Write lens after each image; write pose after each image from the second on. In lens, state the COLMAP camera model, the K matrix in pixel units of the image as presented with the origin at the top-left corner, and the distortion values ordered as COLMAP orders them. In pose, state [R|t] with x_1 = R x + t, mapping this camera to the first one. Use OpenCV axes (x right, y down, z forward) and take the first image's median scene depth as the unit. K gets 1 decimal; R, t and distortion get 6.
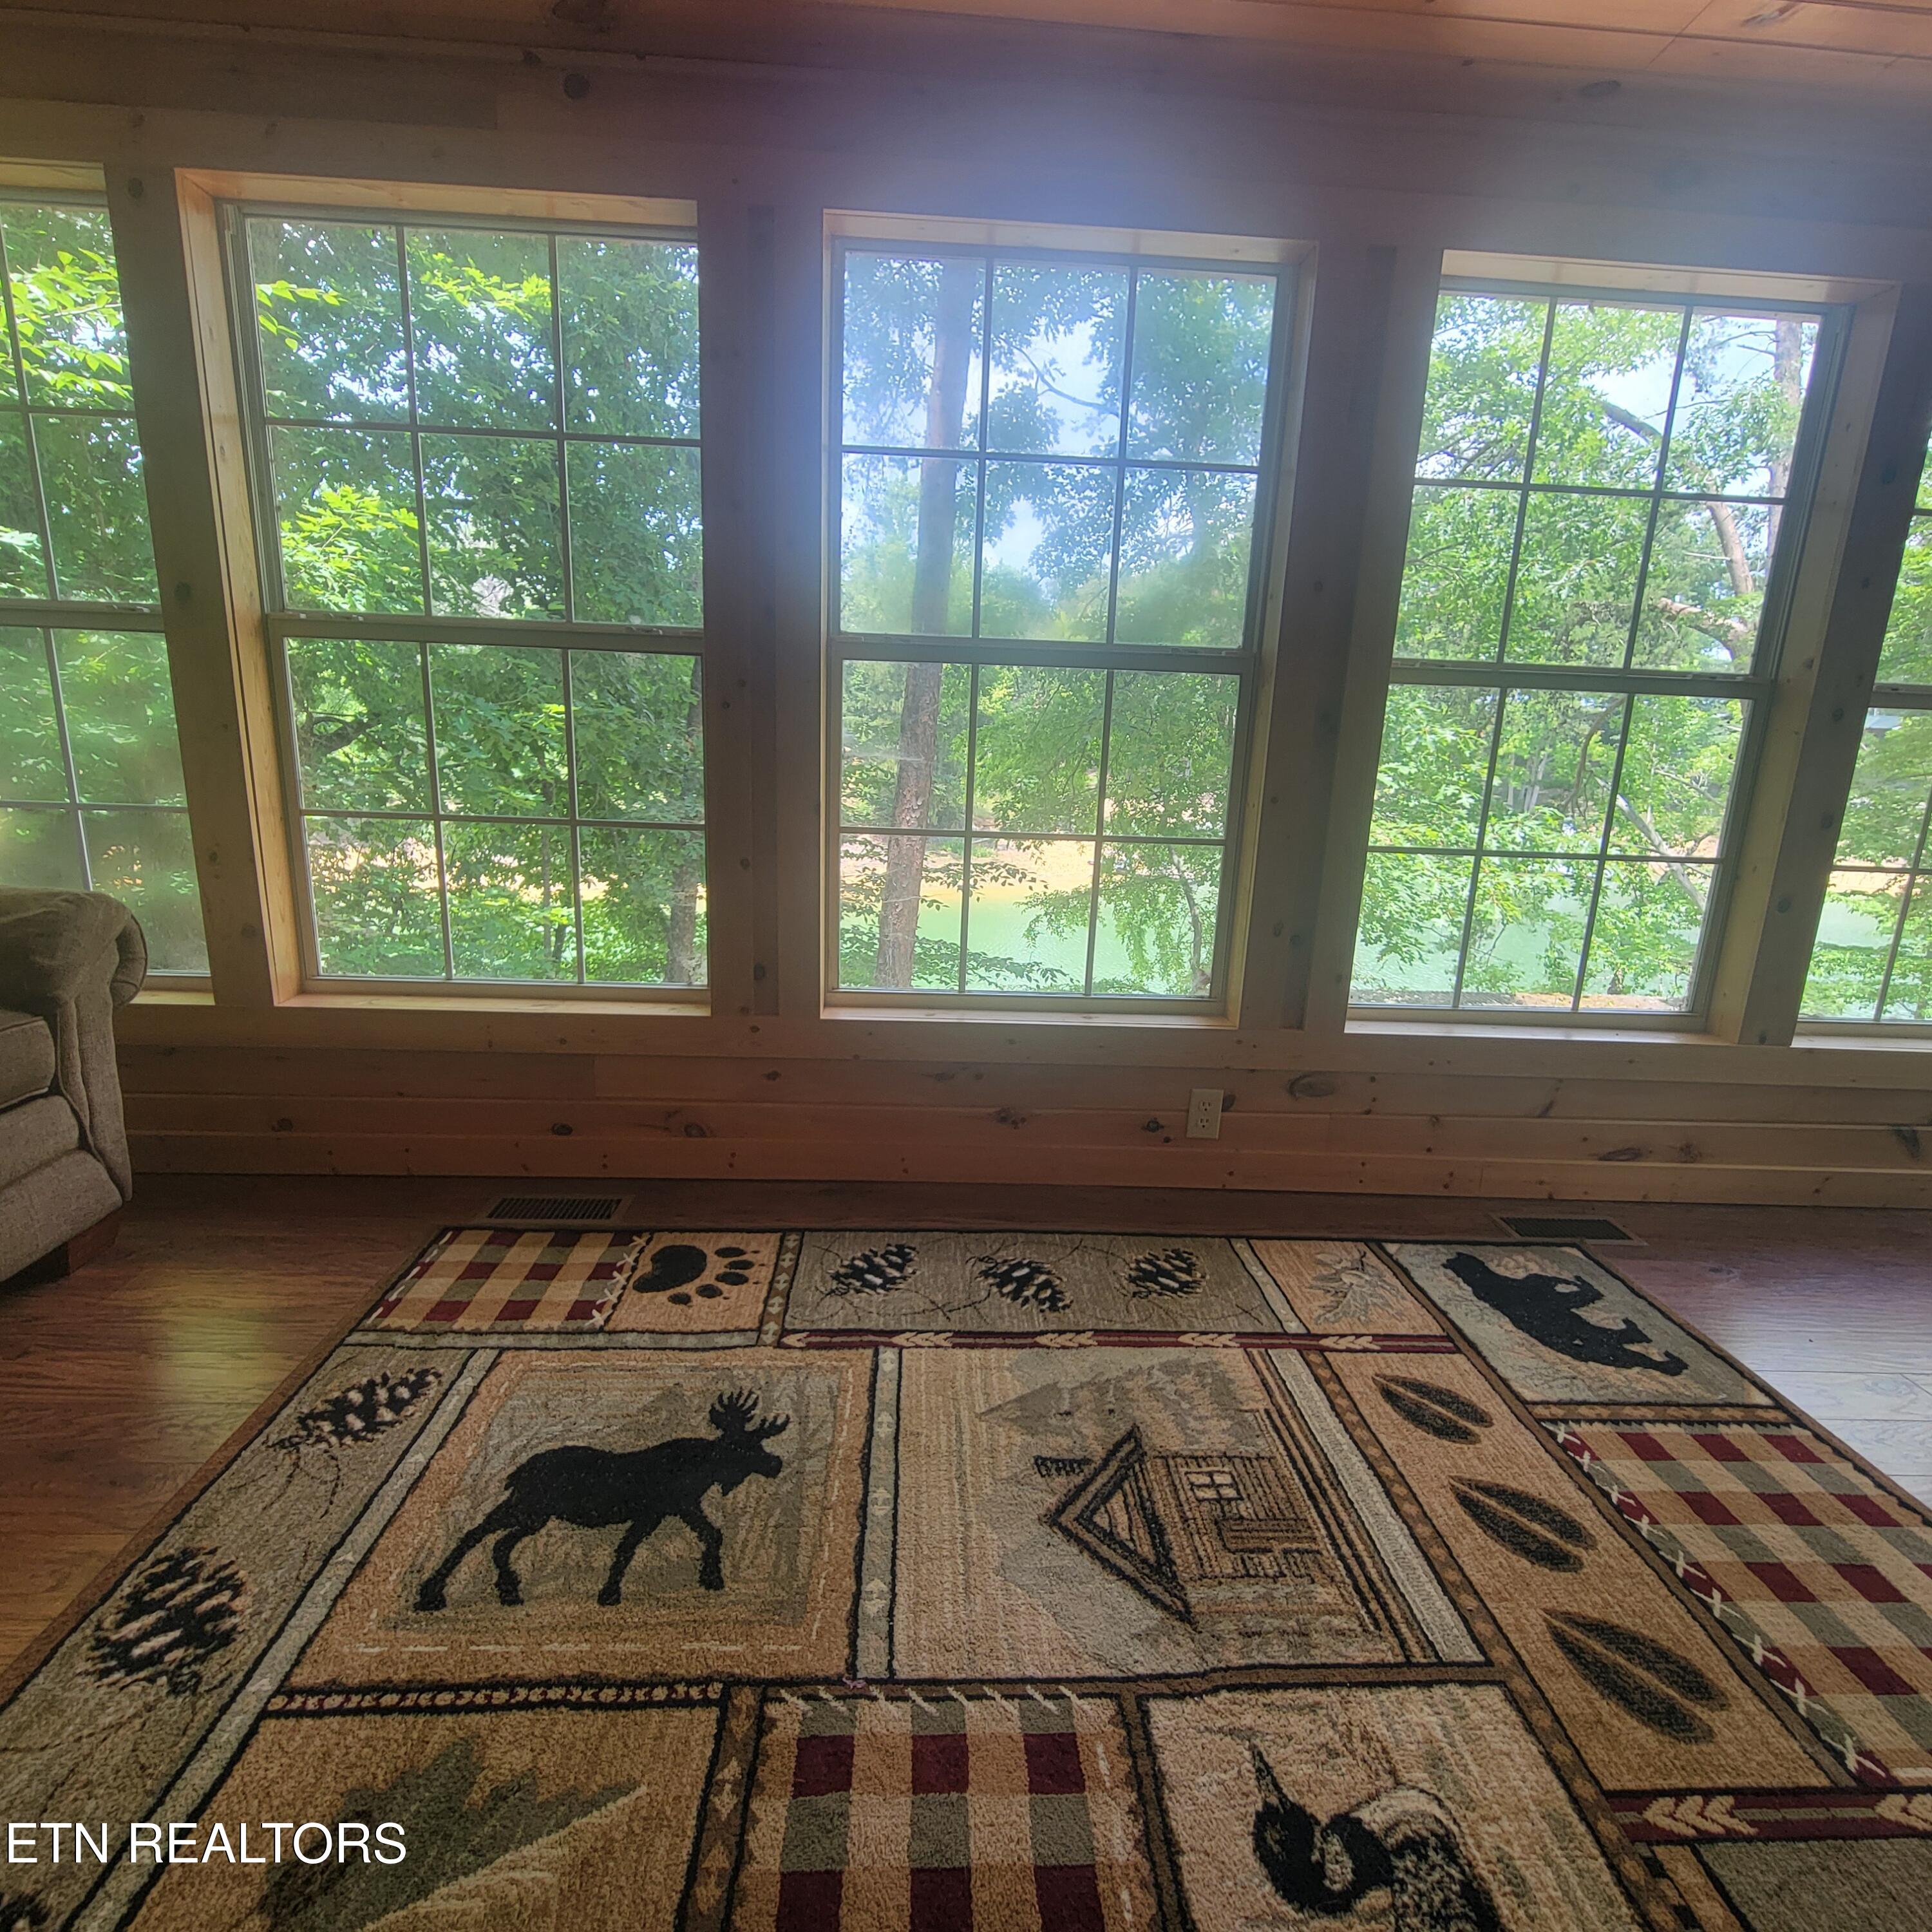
lens RADIAL K [[1055.1, 0, 959.7], [0, 1055.1, 966.9], [0, 0, 1]] dist [0.000449, -0.000969]
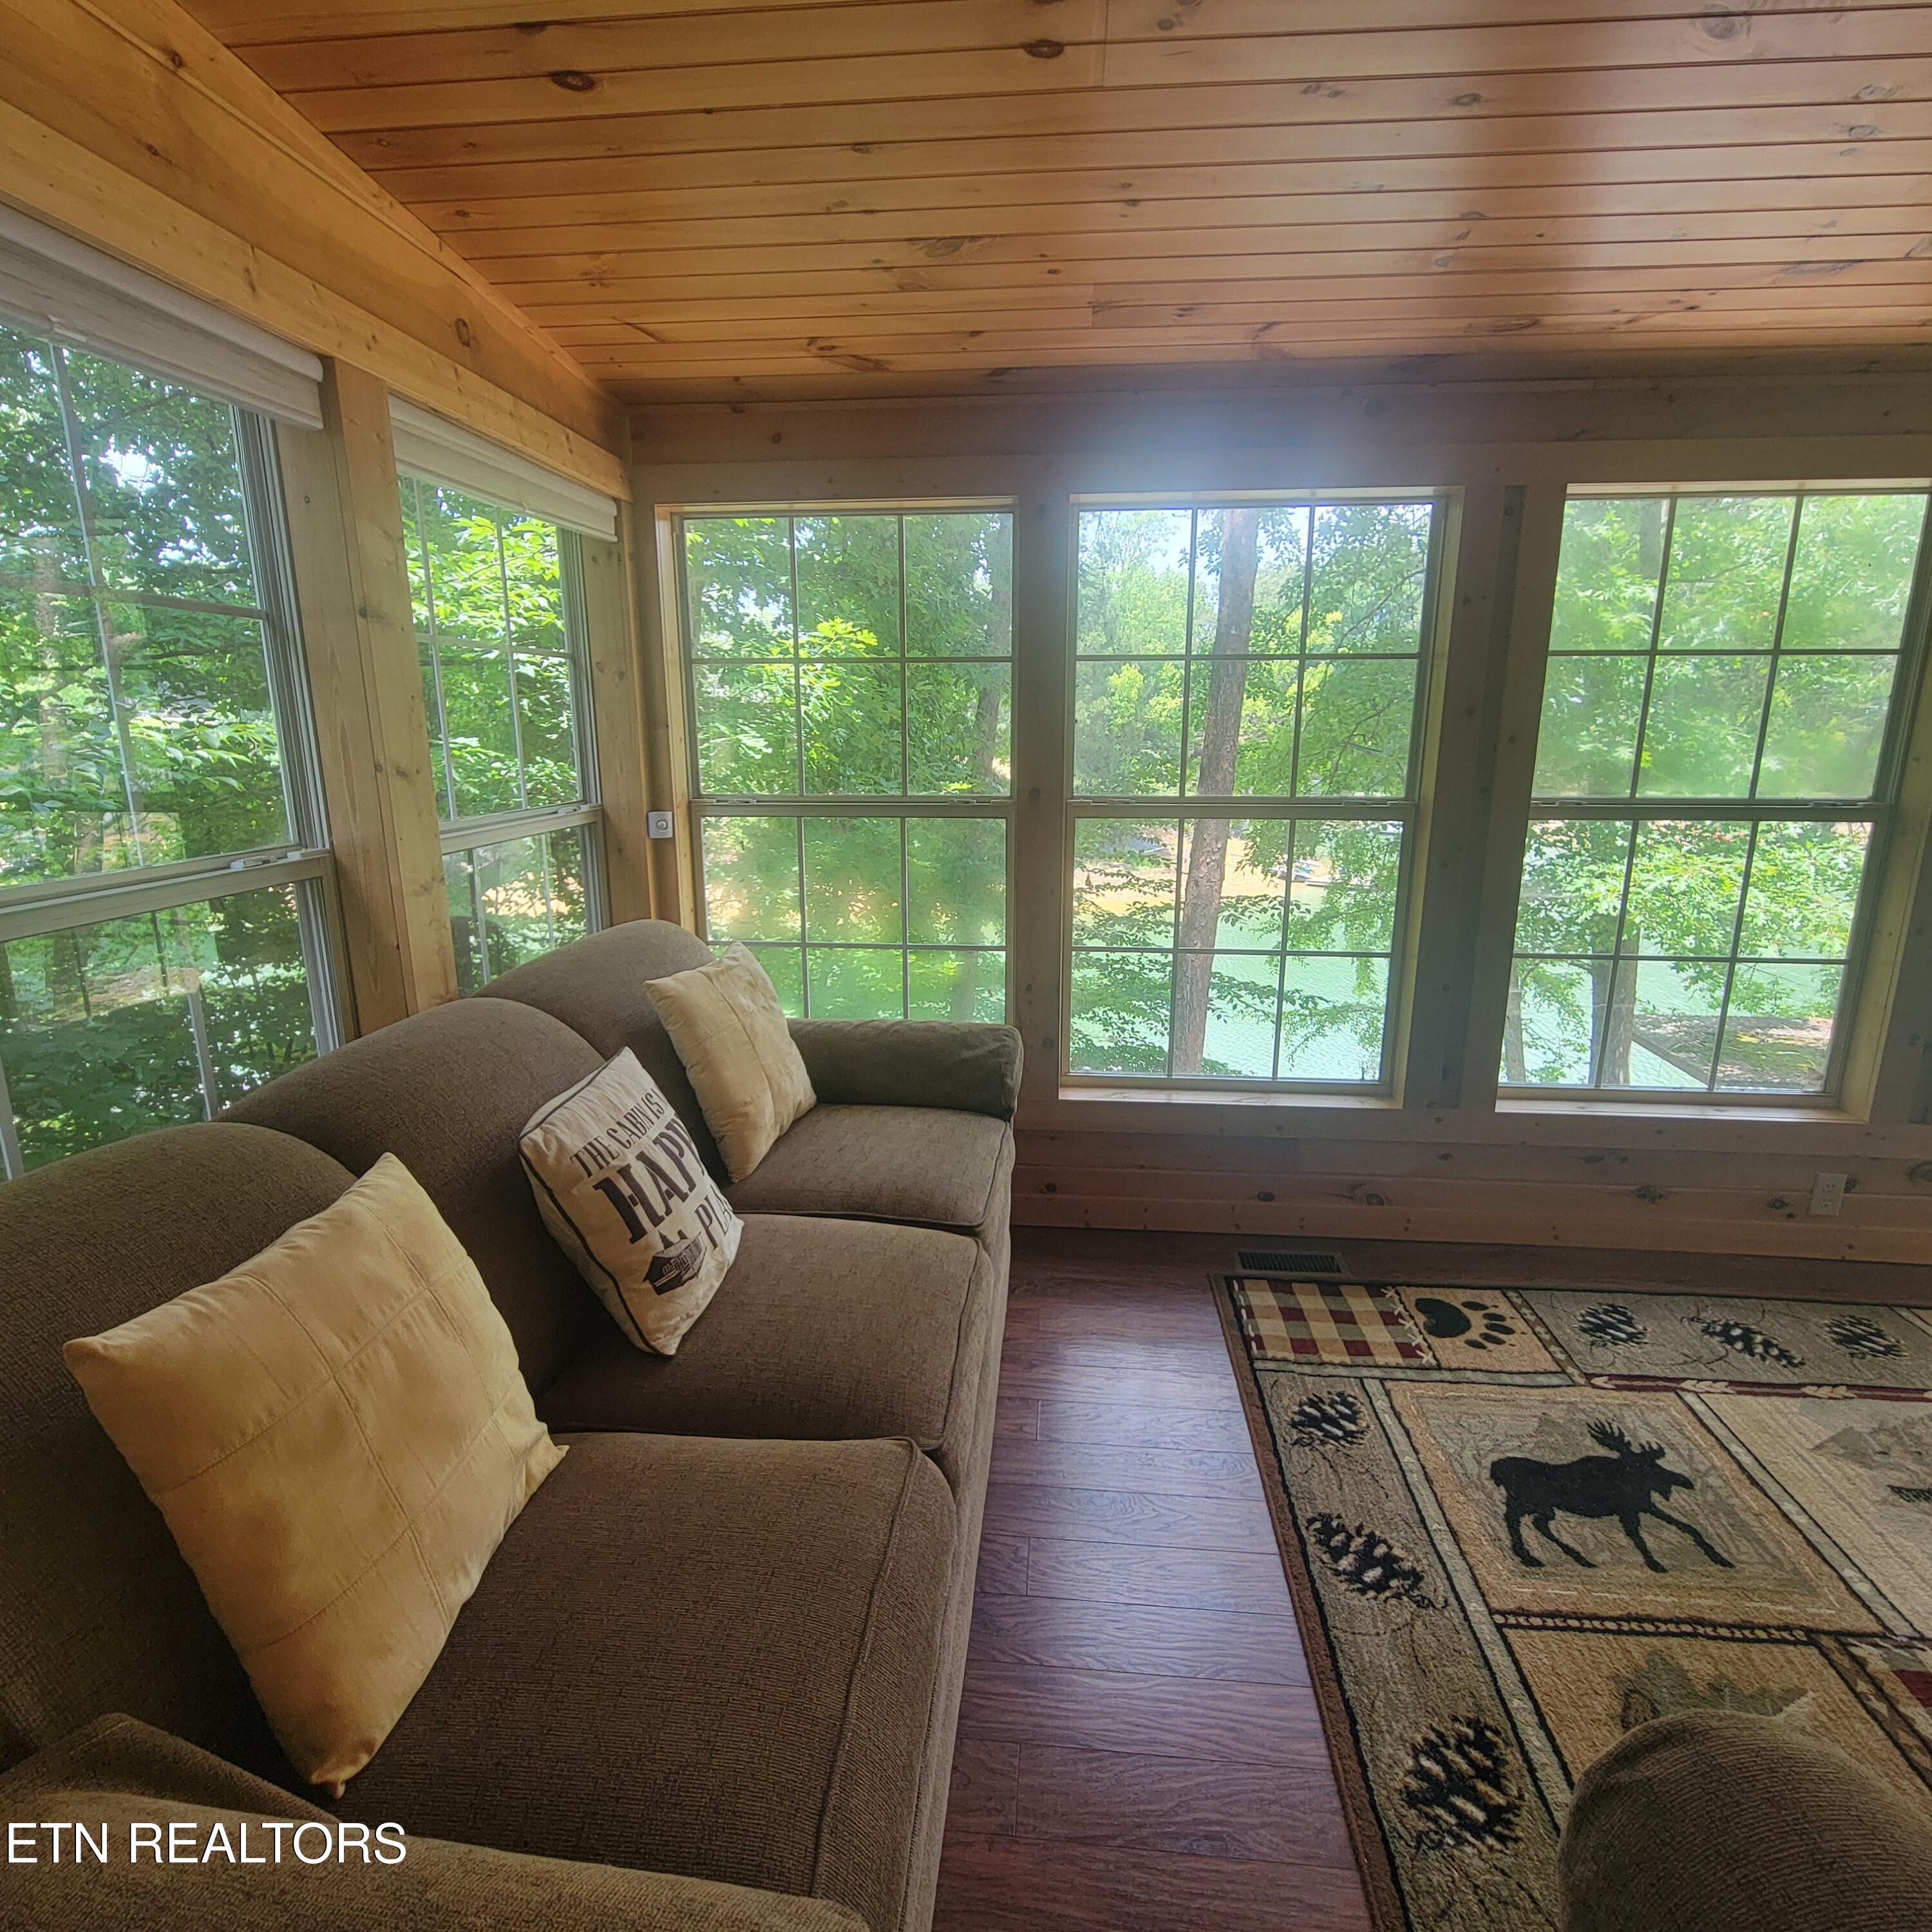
lens RADIAL K [[1055.1, 0, 973.7], [0, 1055.1, 967.6], [0, 0, 1]] dist [0.000449, -0.000969]
pose [[0.989653, -0.007955, -0.143264, -0.714911], [0.006534, 0.999925, -0.010390, -0.140337], [0.143336, 0.009347, 0.989630, -0.379498]]
